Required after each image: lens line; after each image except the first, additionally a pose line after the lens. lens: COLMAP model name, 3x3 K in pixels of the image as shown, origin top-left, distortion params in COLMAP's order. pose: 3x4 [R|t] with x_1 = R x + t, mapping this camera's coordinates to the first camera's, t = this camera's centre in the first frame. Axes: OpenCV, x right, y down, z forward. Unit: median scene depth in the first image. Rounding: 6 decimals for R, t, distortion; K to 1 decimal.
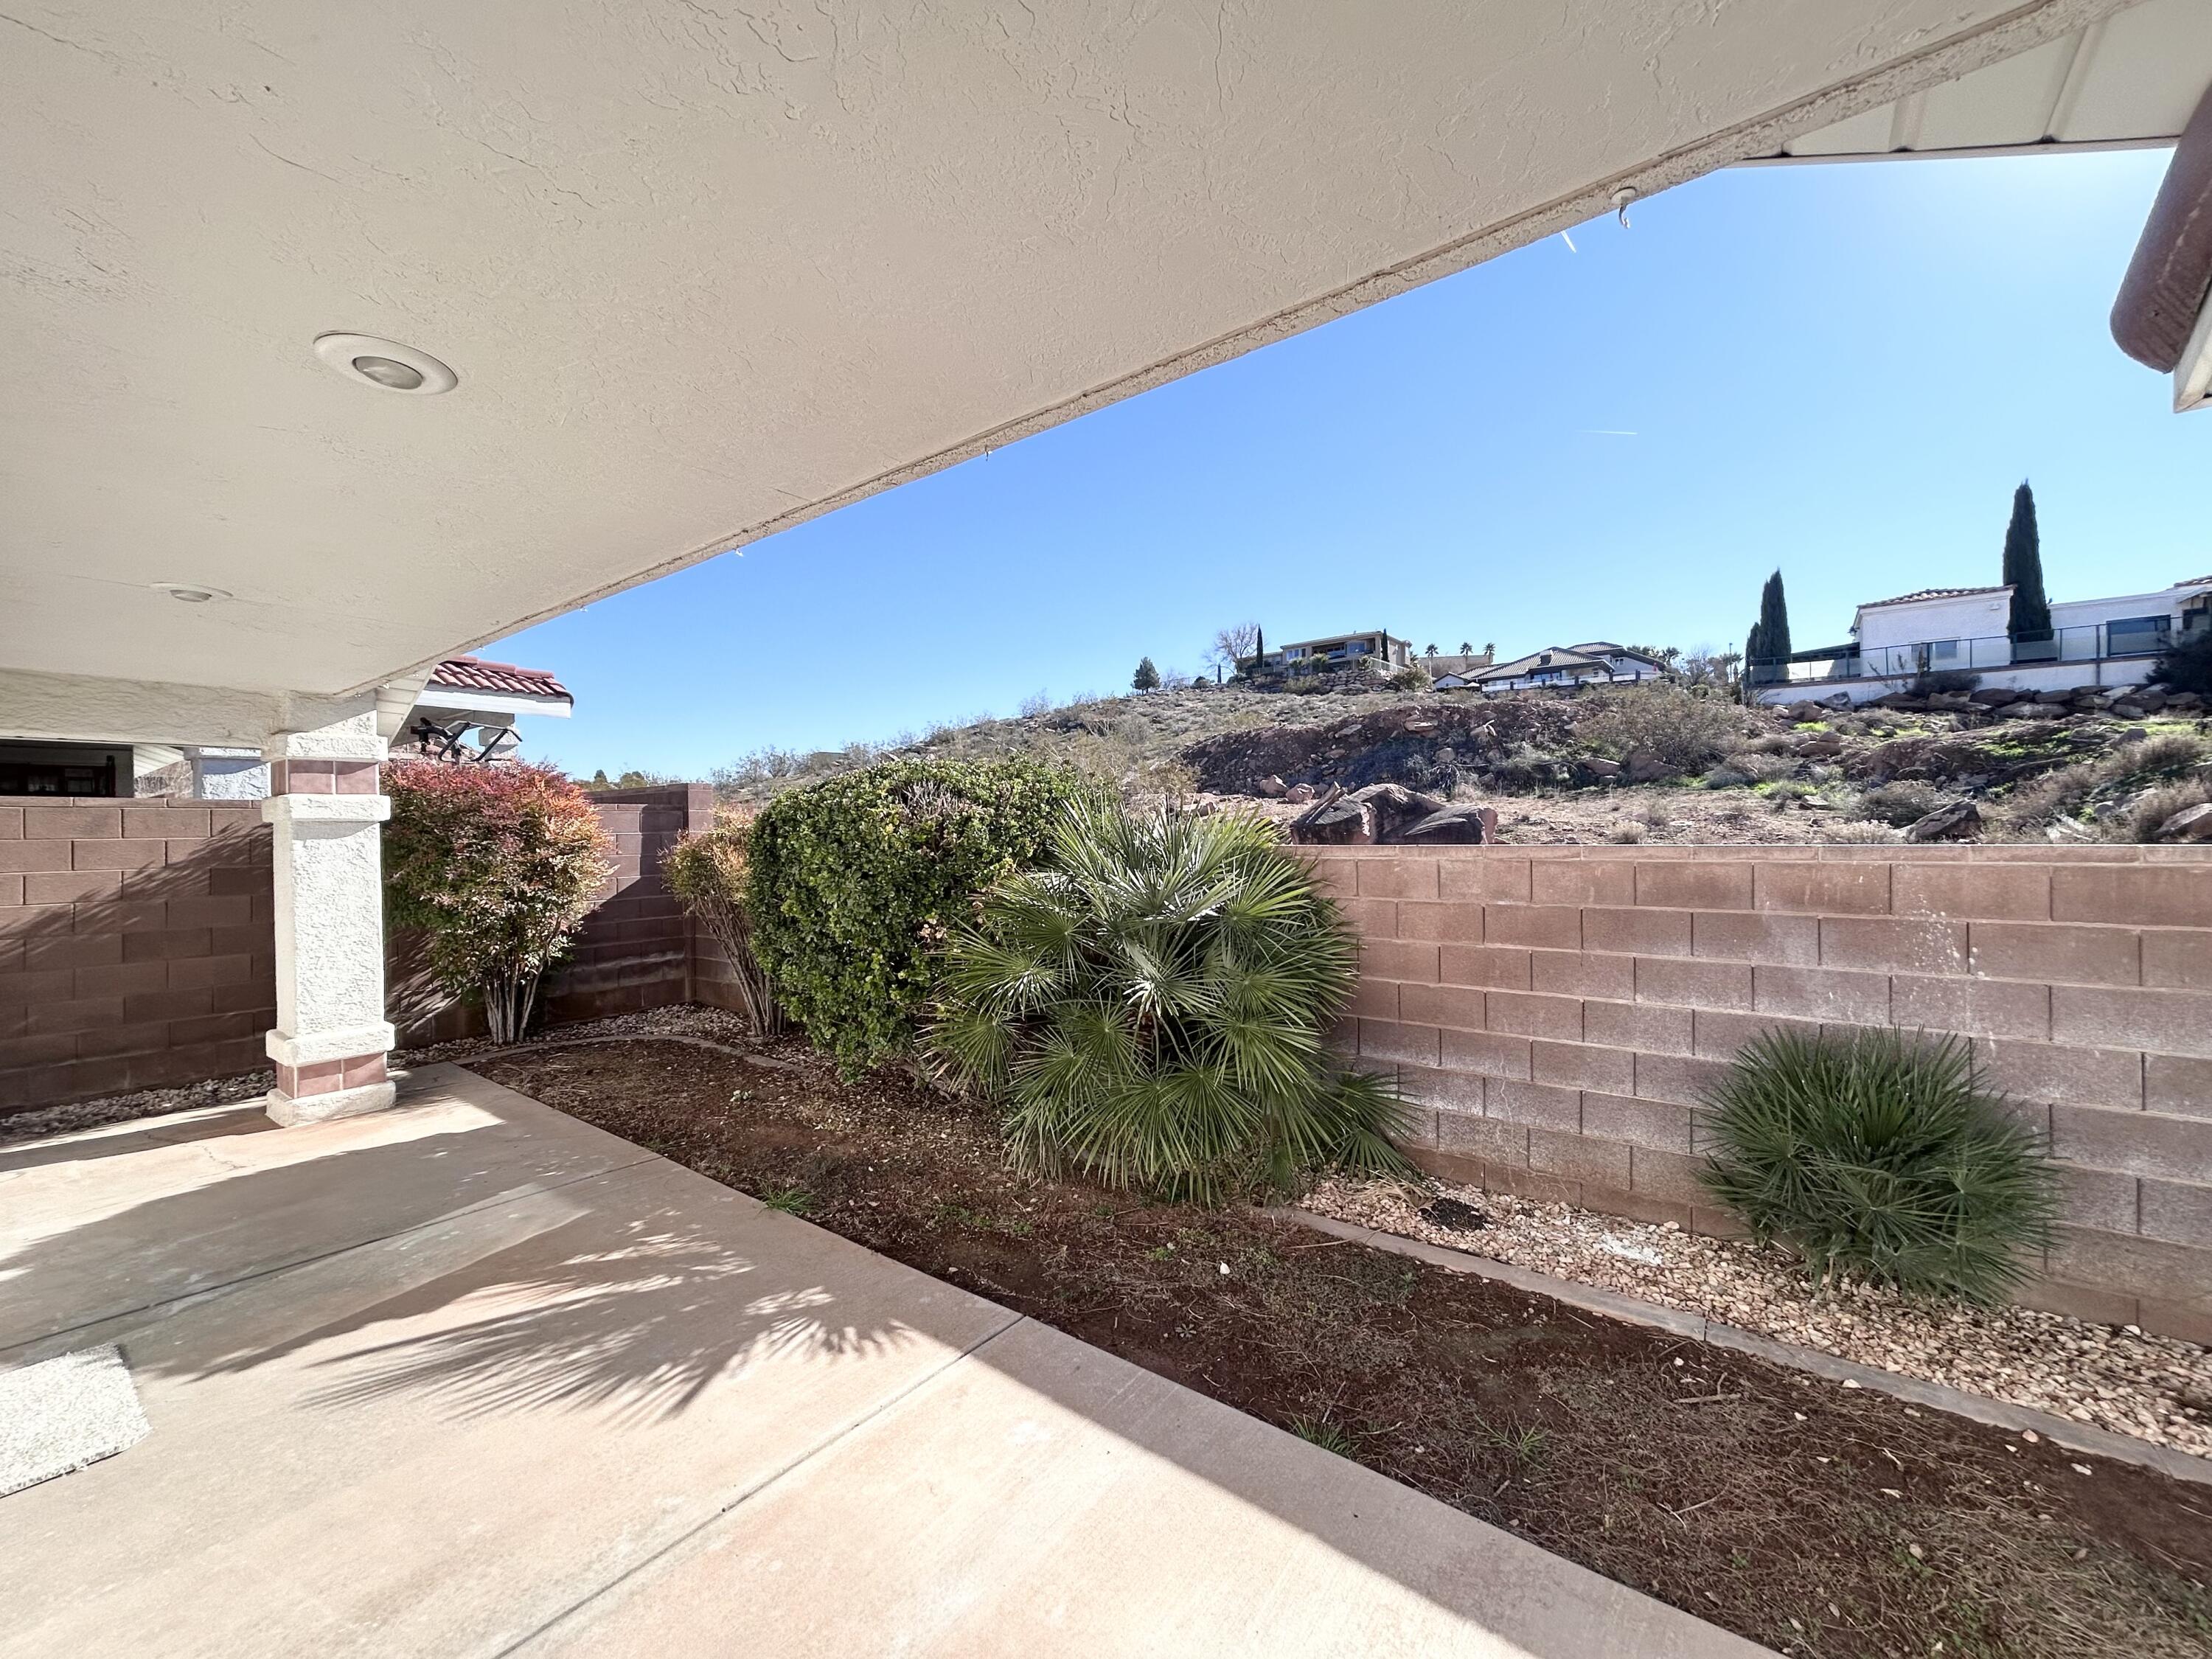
lens RADIAL K [[894.1, 0, 1106.0], [0, 894.1, 829.5], [0, 0, 1]] dist [-0.004344, 0.000169]
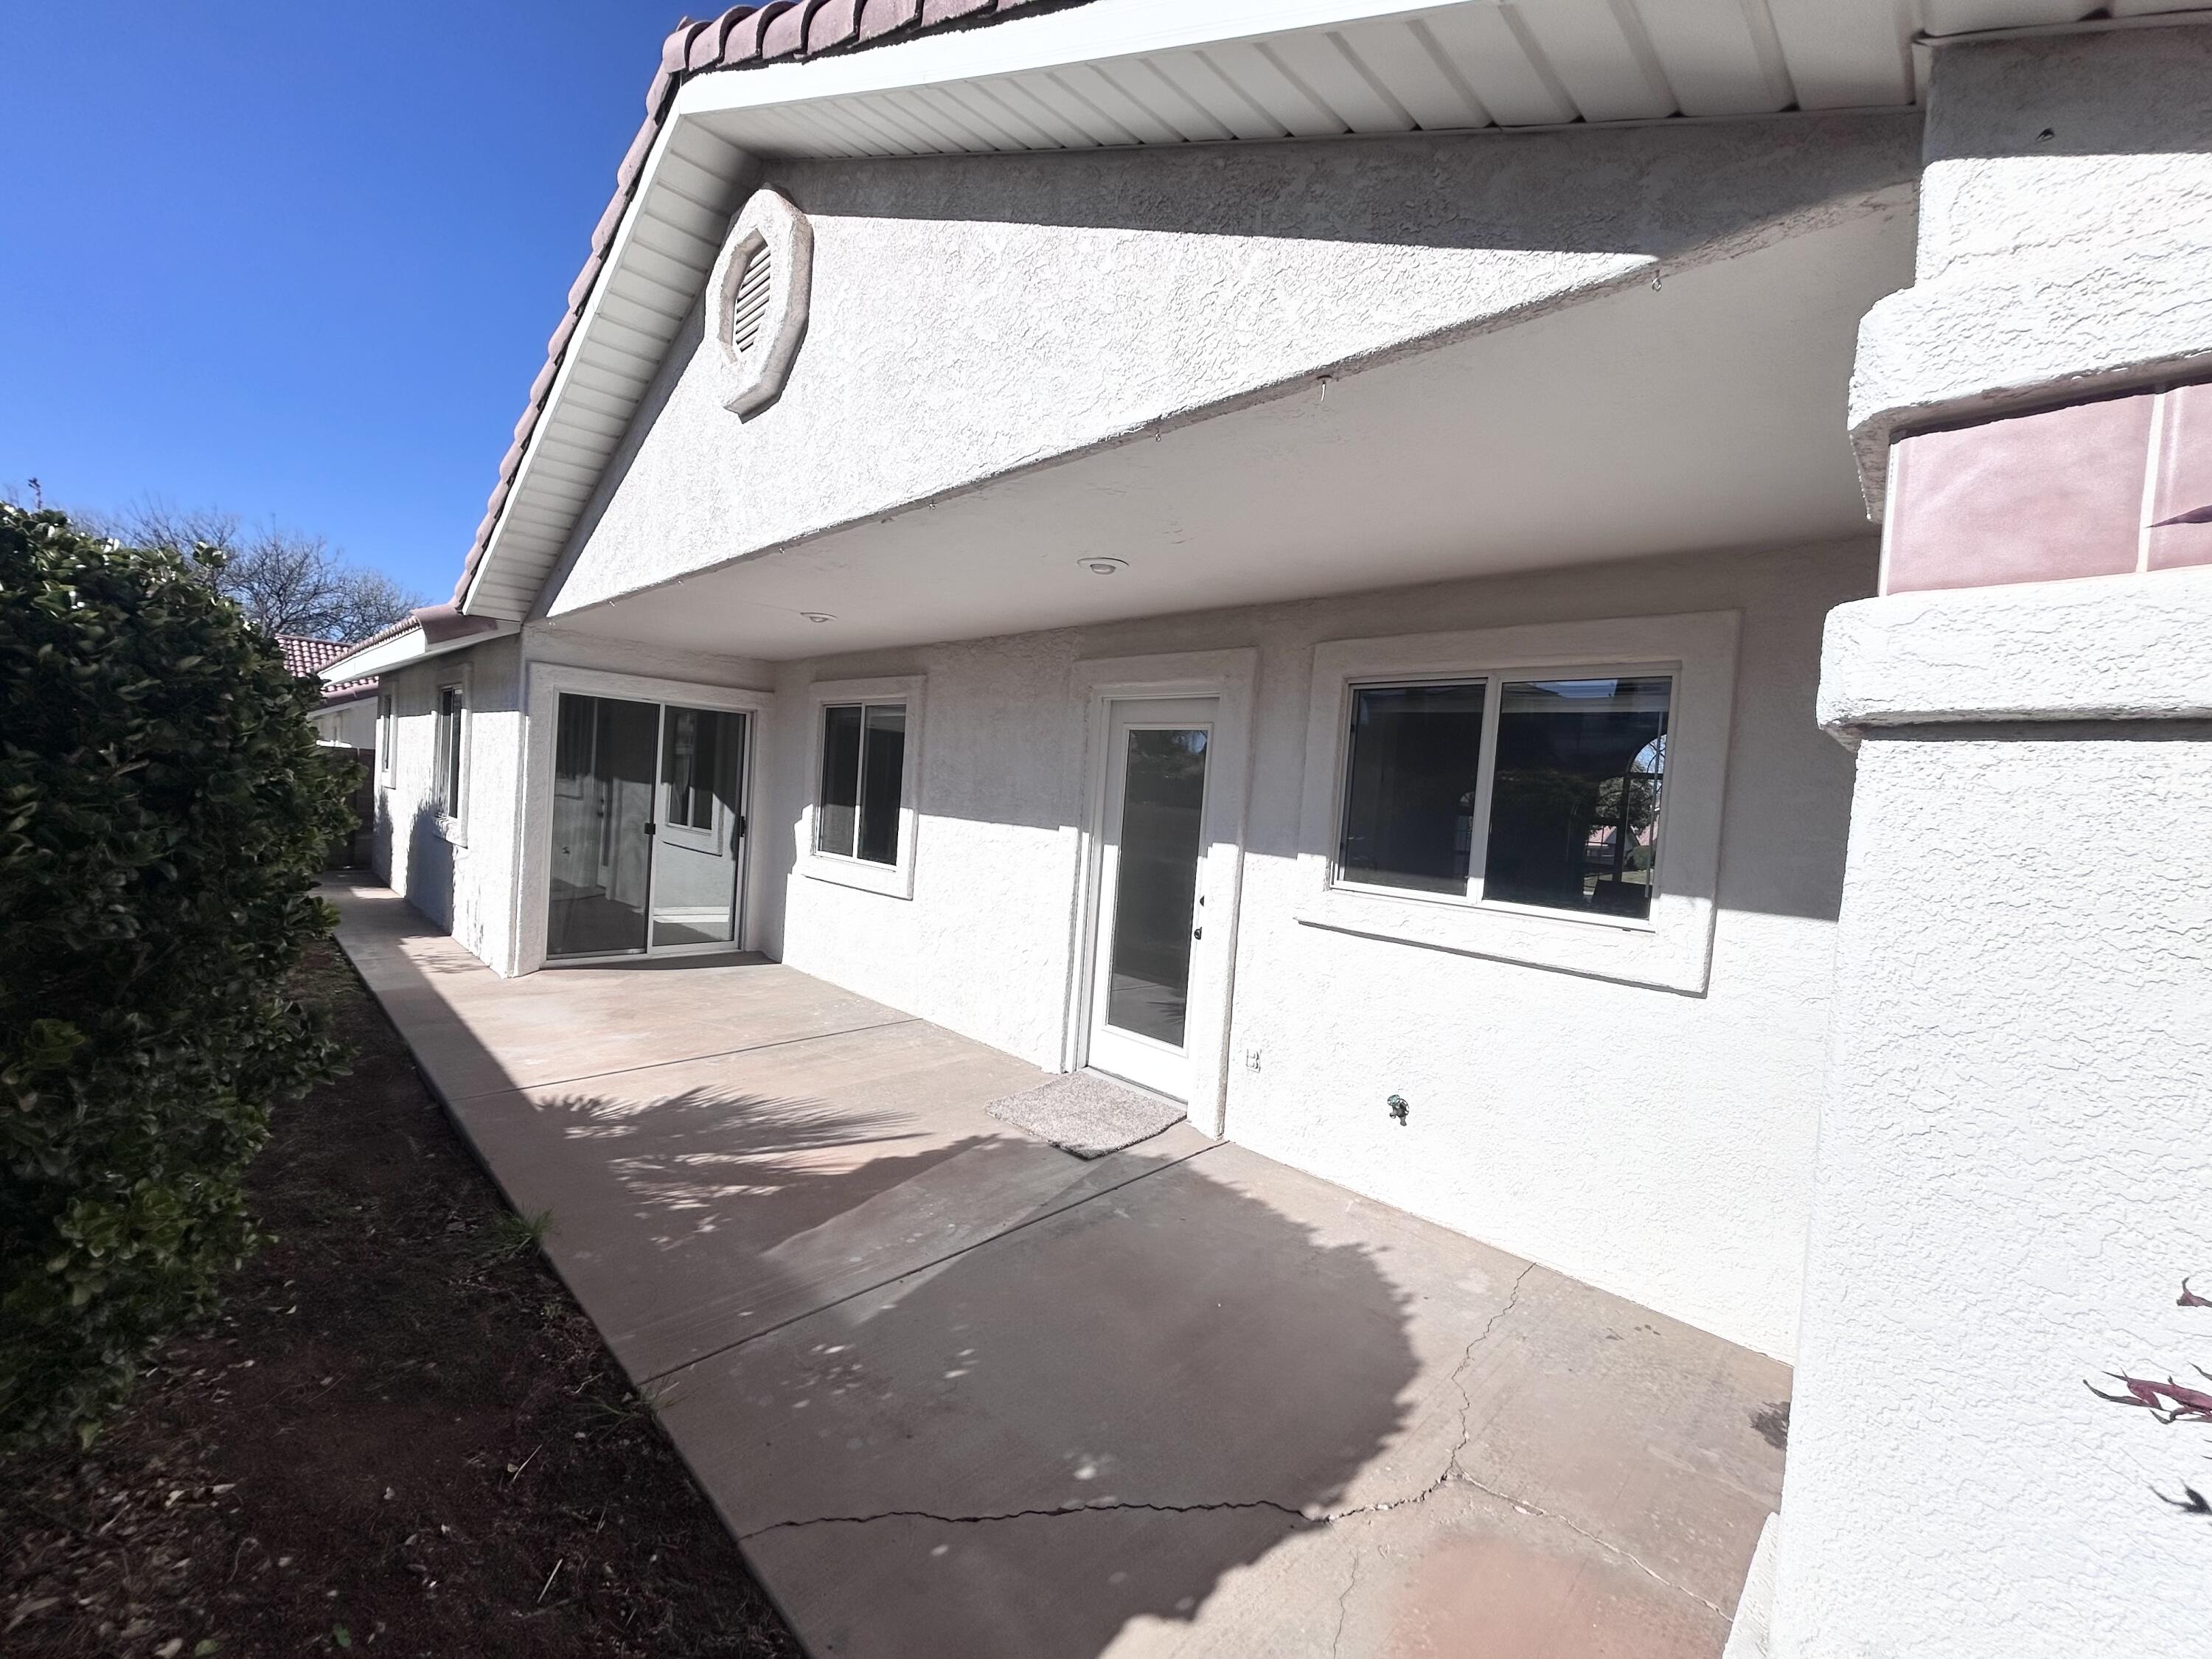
lens RADIAL K [[894.1, 0, 1106.0], [0, 894.1, 829.5], [0, 0, 1]] dist [-0.004344, 0.000169]
pose [[-0.991687, -0.058900, 0.114404, -1.073540], [-0.054393, 0.997630, 0.042129, 0.020637], [-0.116615, 0.035556, -0.992541, 1.962222]]
